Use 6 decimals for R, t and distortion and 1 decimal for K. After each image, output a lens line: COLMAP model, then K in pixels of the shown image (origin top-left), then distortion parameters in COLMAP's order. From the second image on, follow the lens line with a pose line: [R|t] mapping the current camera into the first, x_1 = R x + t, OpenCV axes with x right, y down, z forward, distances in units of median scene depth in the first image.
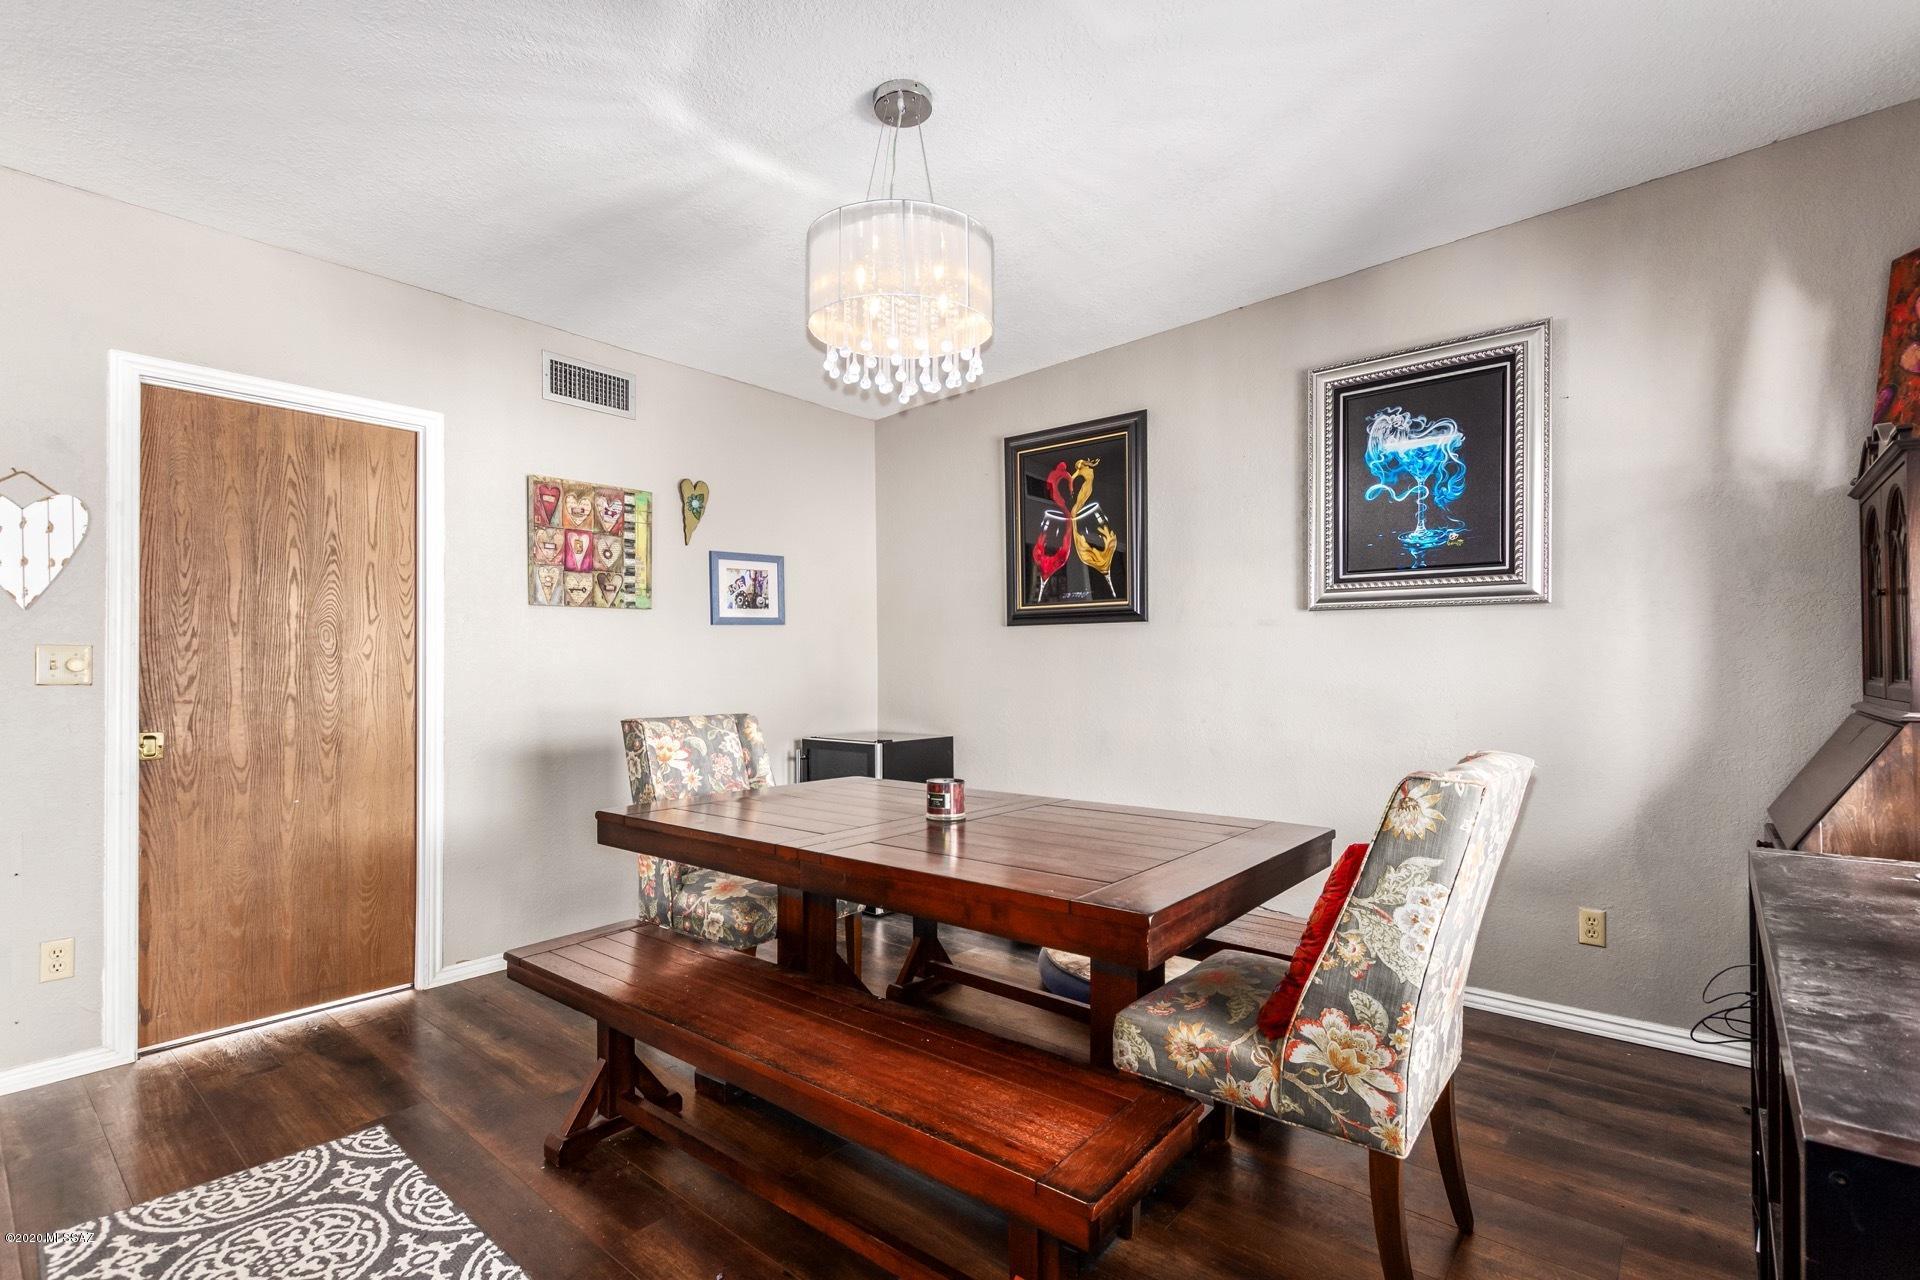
lens RADIAL K [[885.1, 0, 961.5], [0, 885.1, 651.2], [0, 0, 1]] dist [0.003797, 0.000115]
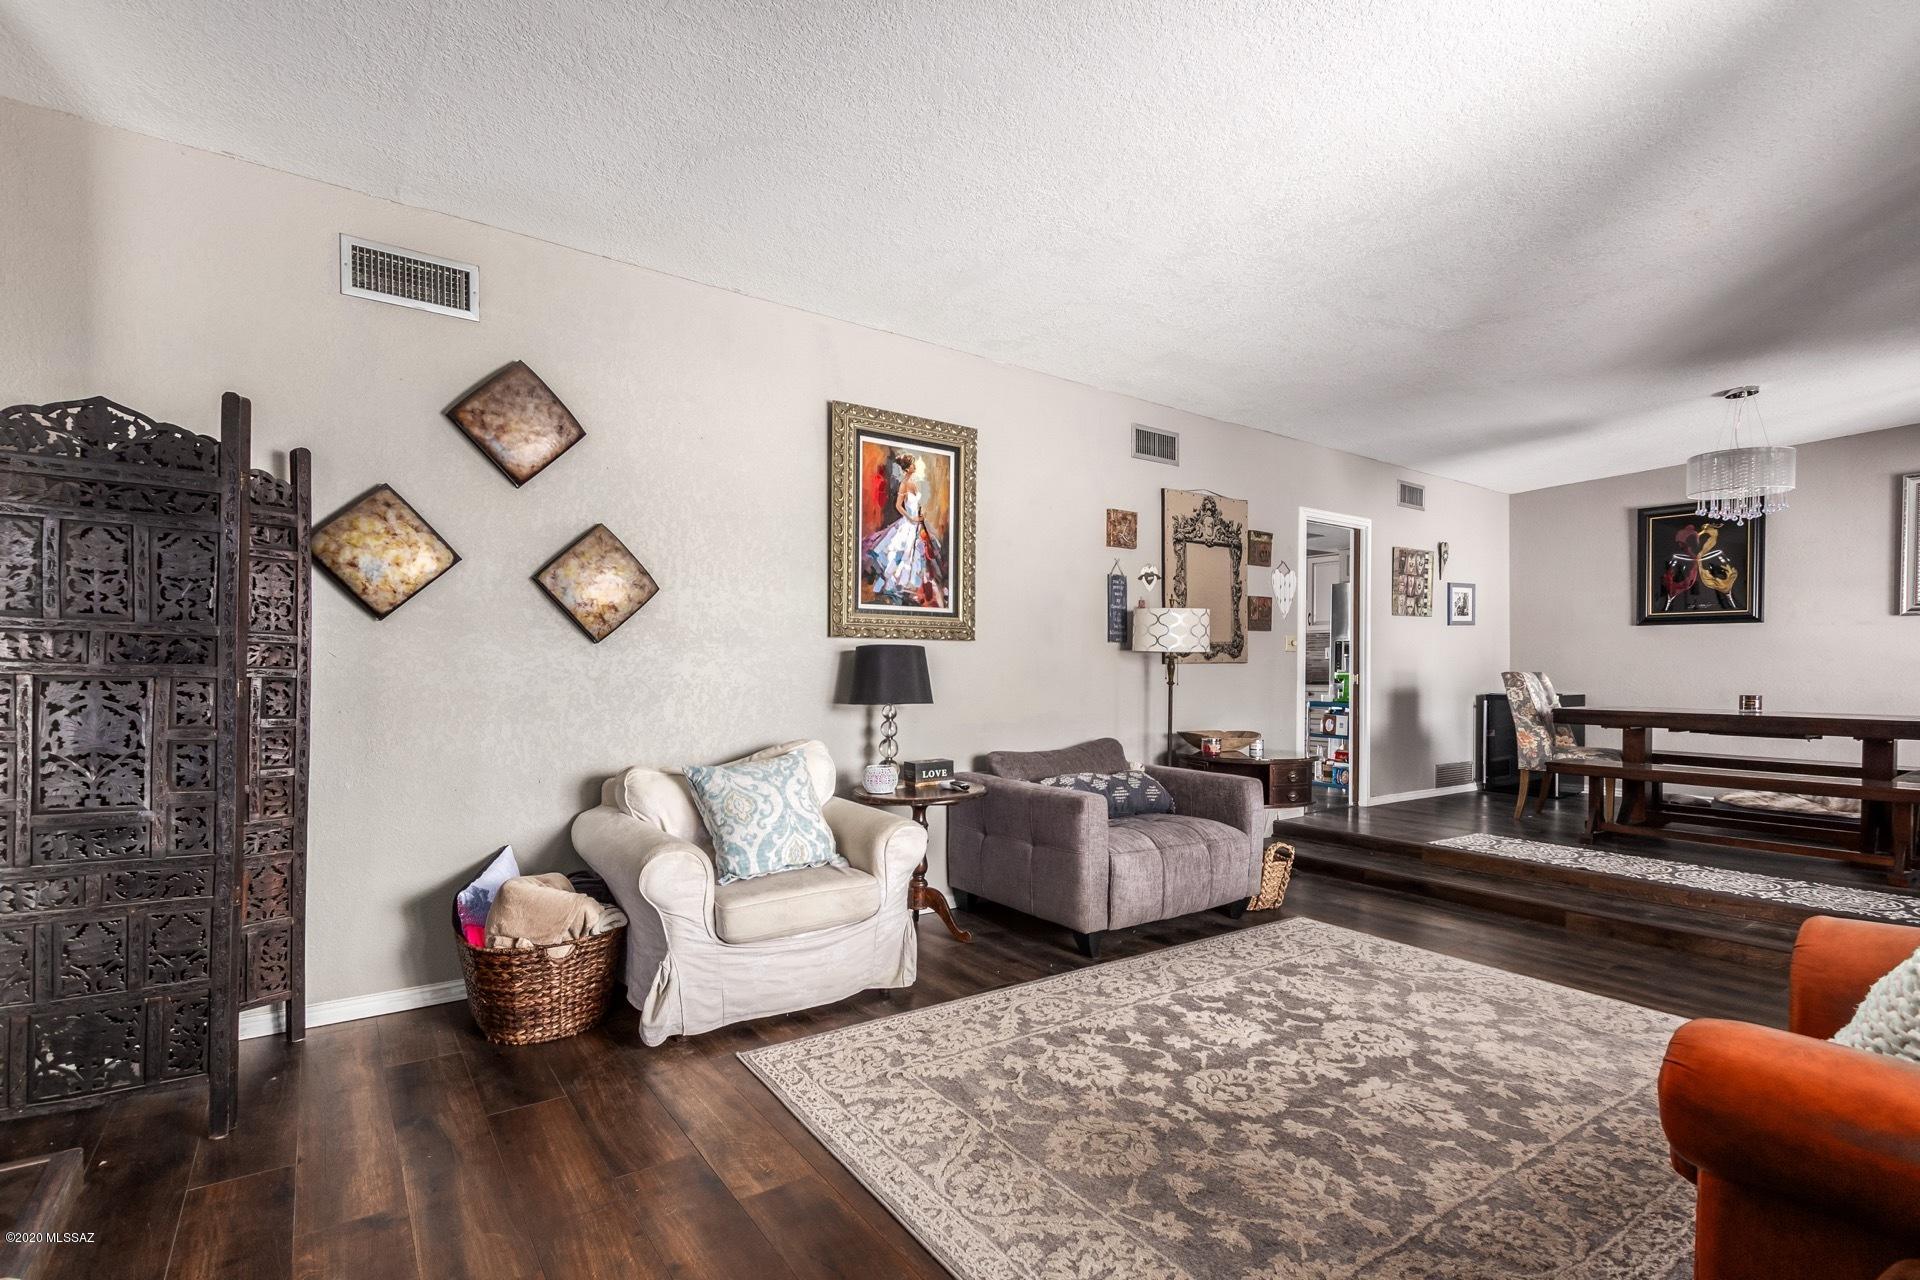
lens RADIAL K [[885.1, 0, 973.4], [0, 885.1, 668.6], [0, 0, 1]] dist [0.003797, 0.000115]
pose [[0.971163, 0.007740, -0.238292, -0.863277], [-0.003725, 0.999844, 0.017294, 0.031243], [0.238389, -0.015907, 0.971040, -1.010387]]
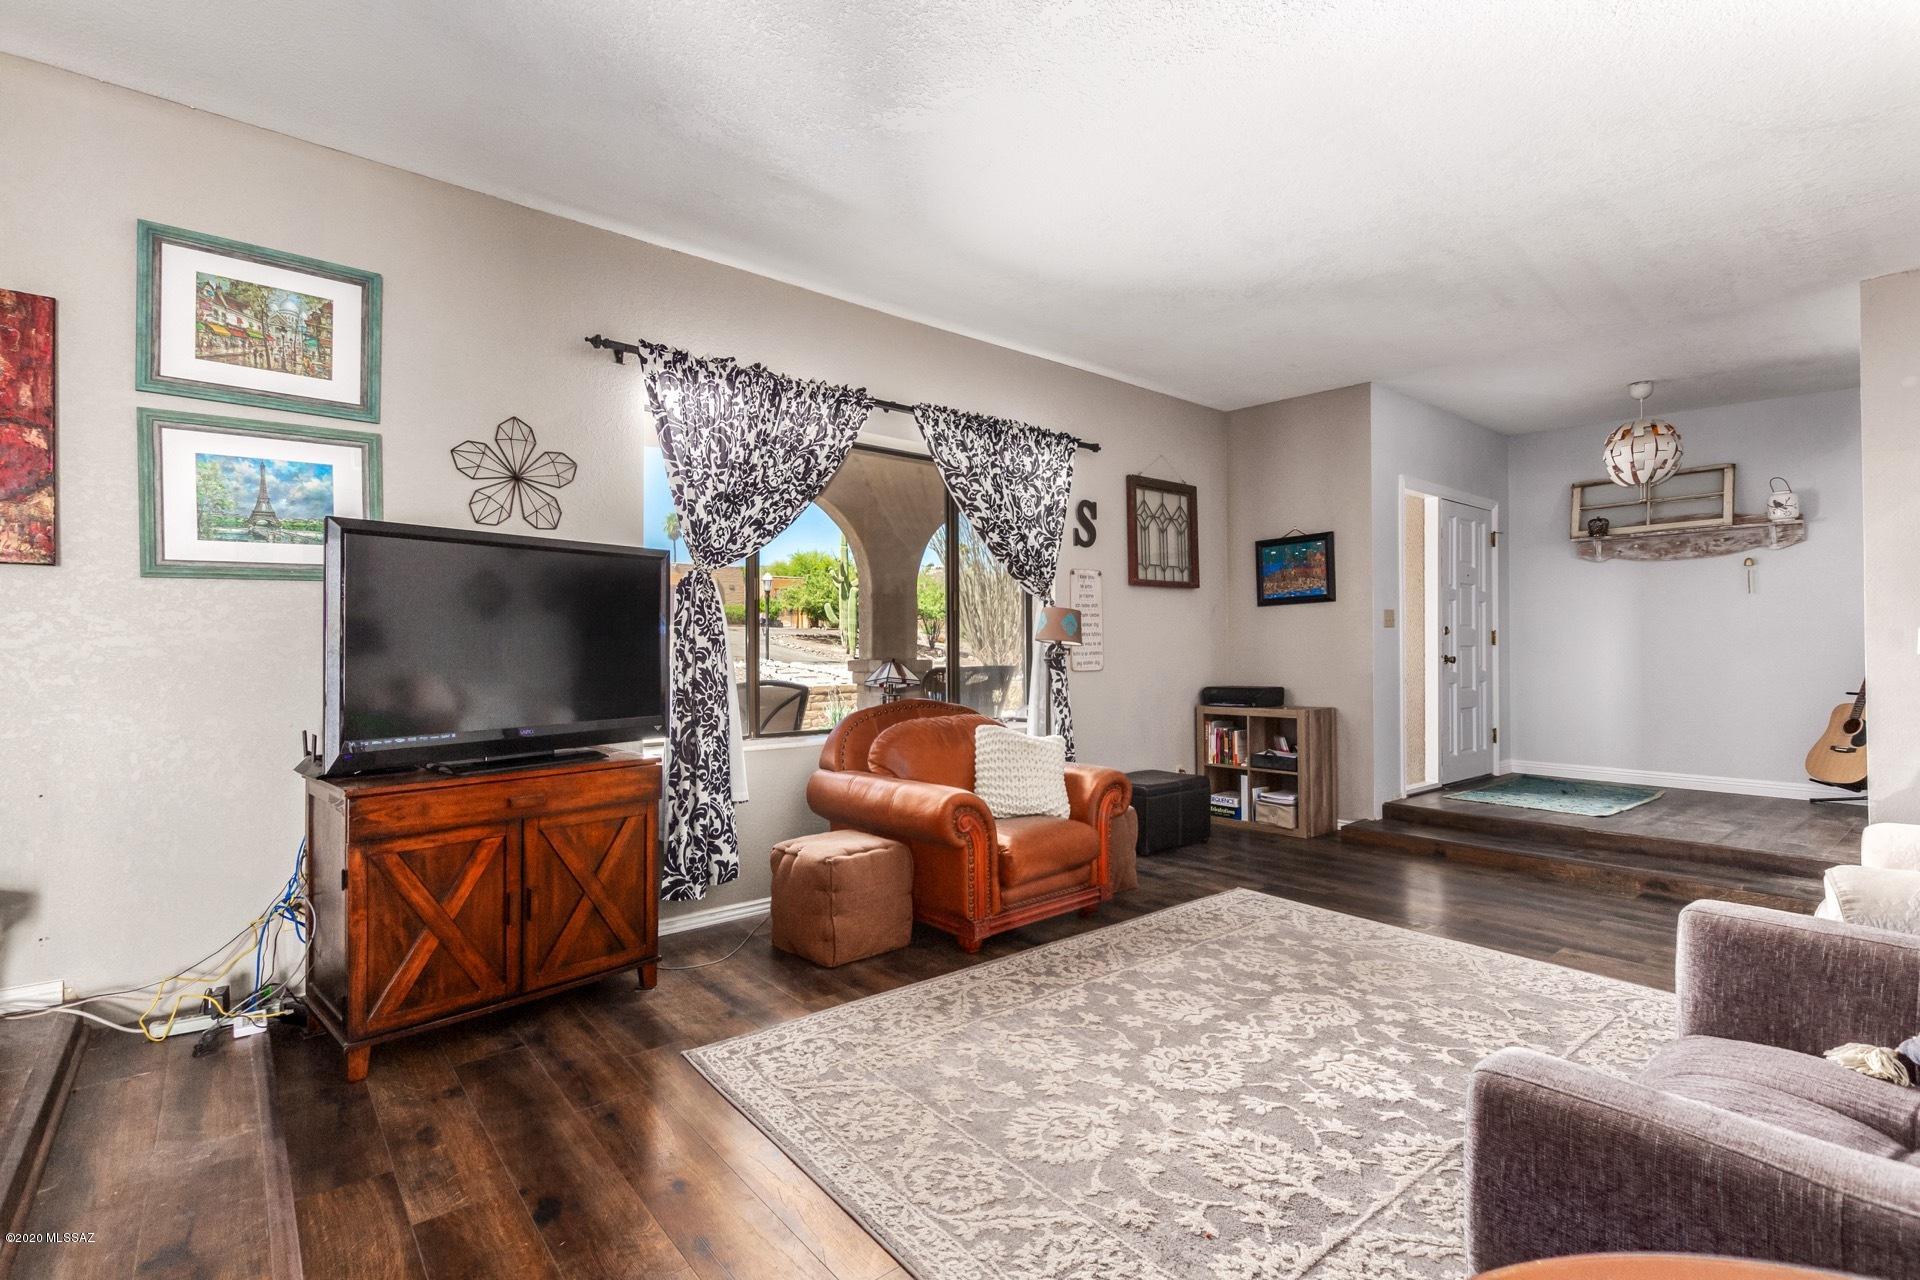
lens RADIAL K [[885.1, 0, 961.8], [0, 885.1, 642.2], [0, 0, 1]] dist [0.003797, 0.000115]
pose [[-0.985449, 0.009932, 0.169683, -0.660717], [0.005035, 0.999559, -0.029270, 0.058677], [-0.169899, -0.027990, -0.985064, 0.484710]]
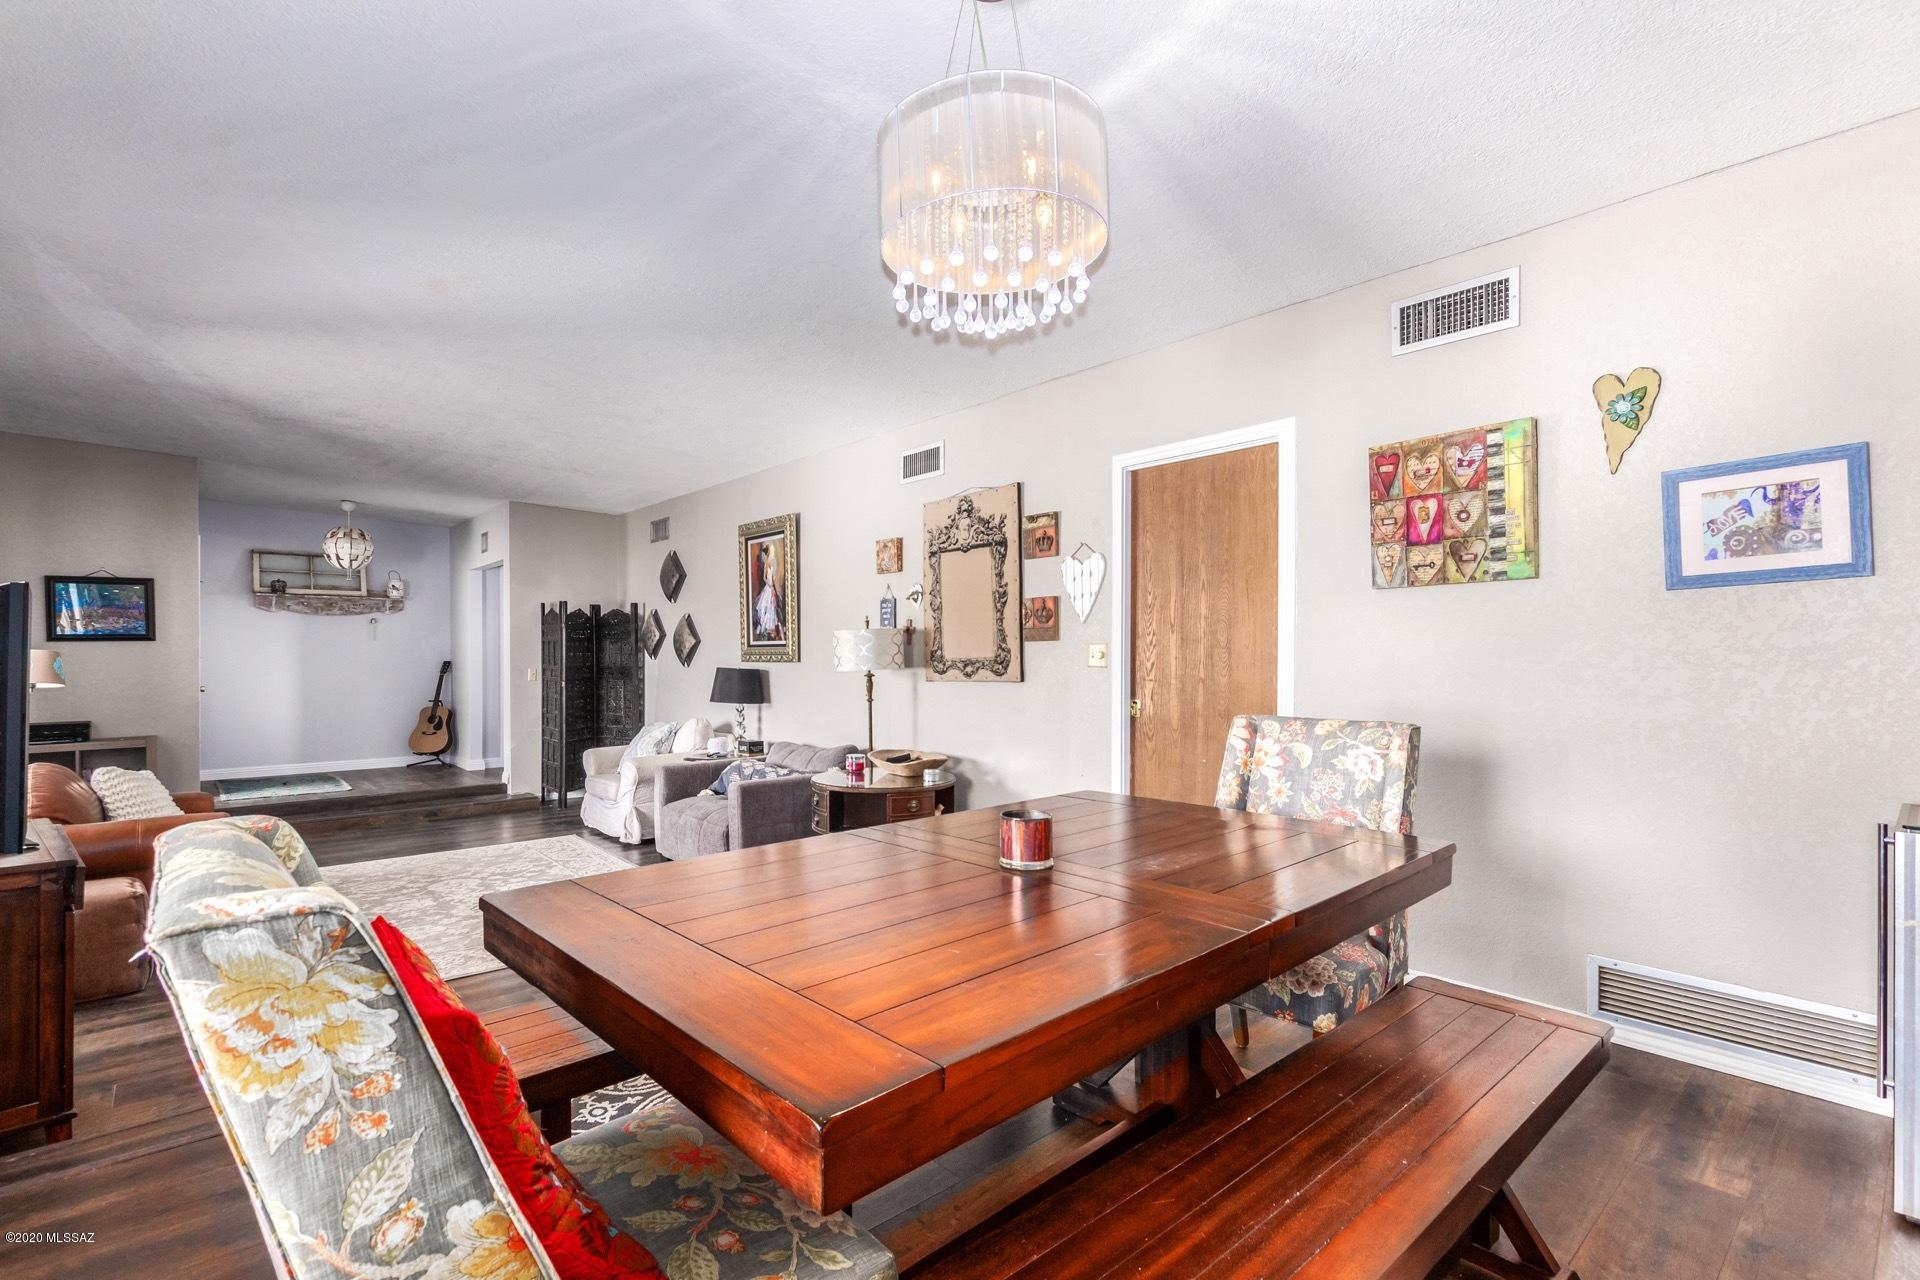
lens RADIAL K [[885.1, 0, 961.4], [0, 885.1, 652.5], [0, 0, 1]] dist [0.003797, 0.000115]
pose [[-0.133965, -0.000424, -0.990986, 0.457106], [0.020033, 0.999794, -0.003135, 0.007272], [0.990784, -0.020272, -0.133929, 0.660052]]
